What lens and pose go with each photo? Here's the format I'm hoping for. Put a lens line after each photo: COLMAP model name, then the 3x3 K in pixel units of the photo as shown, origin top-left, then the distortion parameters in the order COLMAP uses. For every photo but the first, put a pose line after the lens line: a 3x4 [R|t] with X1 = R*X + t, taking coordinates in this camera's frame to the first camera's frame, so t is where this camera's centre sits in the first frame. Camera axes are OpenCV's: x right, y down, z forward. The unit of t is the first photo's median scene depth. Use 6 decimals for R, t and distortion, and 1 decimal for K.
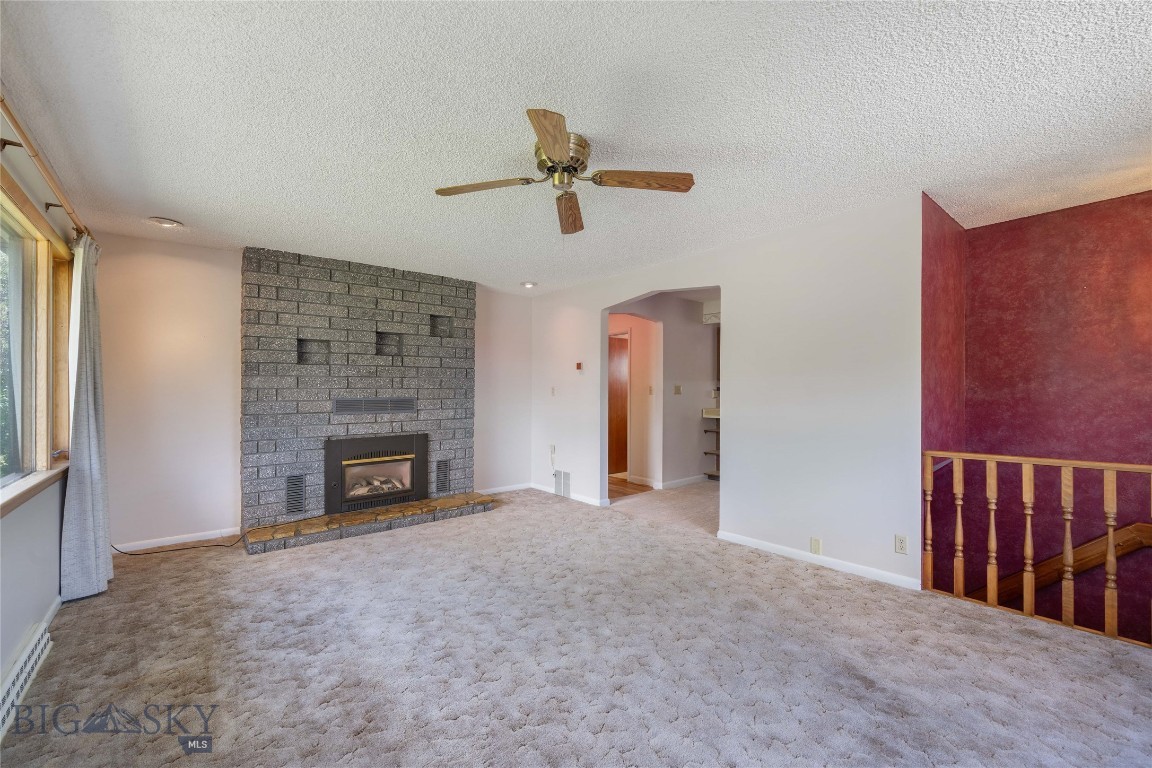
lens RADIAL K [[490.3, 0, 571.2], [0, 490.3, 384.1], [0, 0, 1]] dist [-0.004290, 0.000181]
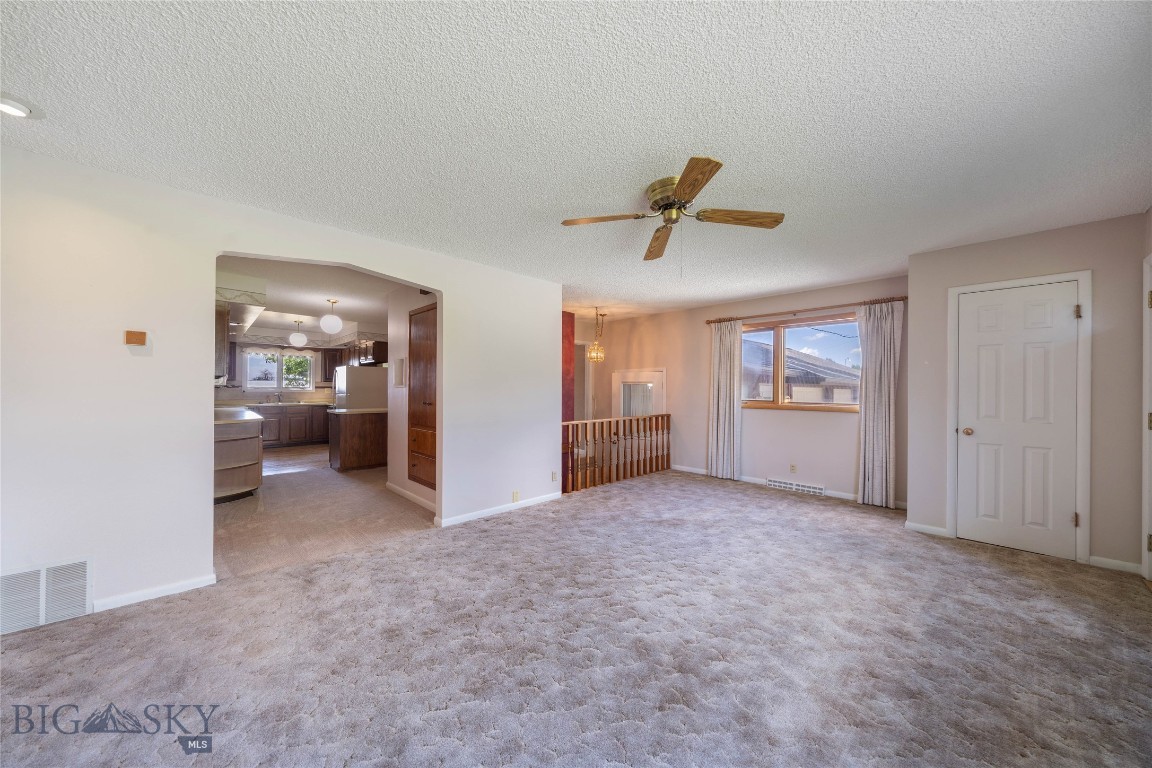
lens RADIAL K [[397.4, 0, 596.0], [0, 397.4, 385.7], [0, 0, 1]] dist [-0.005919, 0.000075]
pose [[-0.068885, 0.003576, 0.997618, -0.718726], [-0.007068, 0.999967, -0.004073, 0.017061], [-0.997600, -0.007331, -0.068857, 0.927658]]
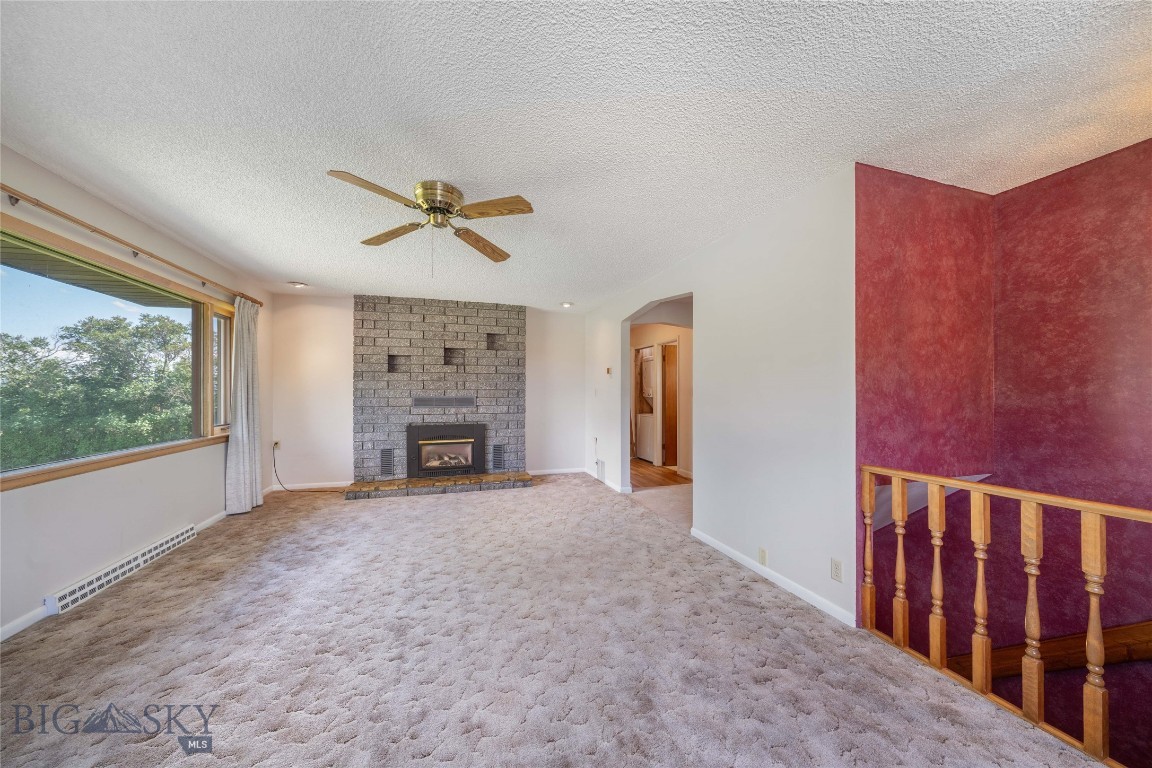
lens RADIAL K [[397.4, 0, 577.8], [0, 397.4, 384.7], [0, 0, 1]] dist [-0.005919, 0.000075]
pose [[0.922785, -0.000683, -0.385314, 0.507692], [-0.000403, 0.999996, -0.002740, -0.001891], [0.385314, 0.002683, 0.922781, 0.162995]]
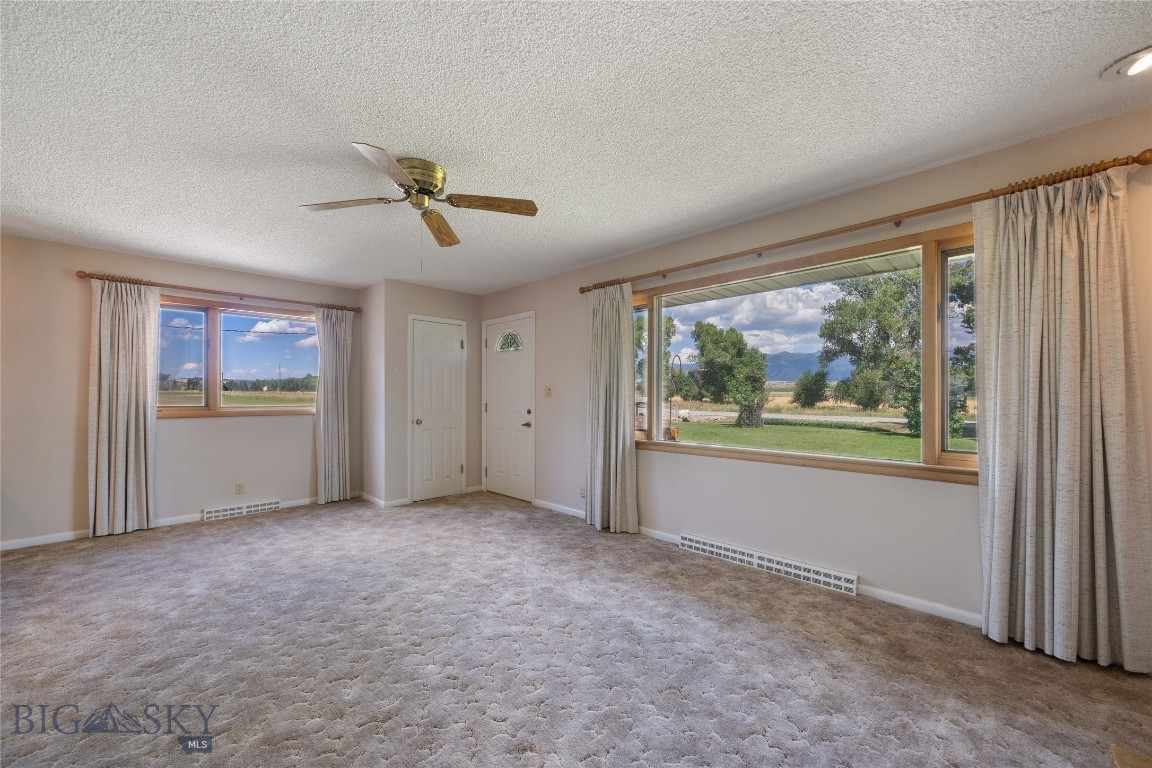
lens RADIAL K [[442.1, 0, 577.2], [0, 442.1, 390.9], [0, 0, 1]] dist [-0.000761, -0.000062]
pose [[-0.998320, -0.003965, -0.057807, -0.216180], [-0.003510, 0.999962, -0.007969, 0.026753], [0.057836, -0.007753, -0.998296, 1.504603]]
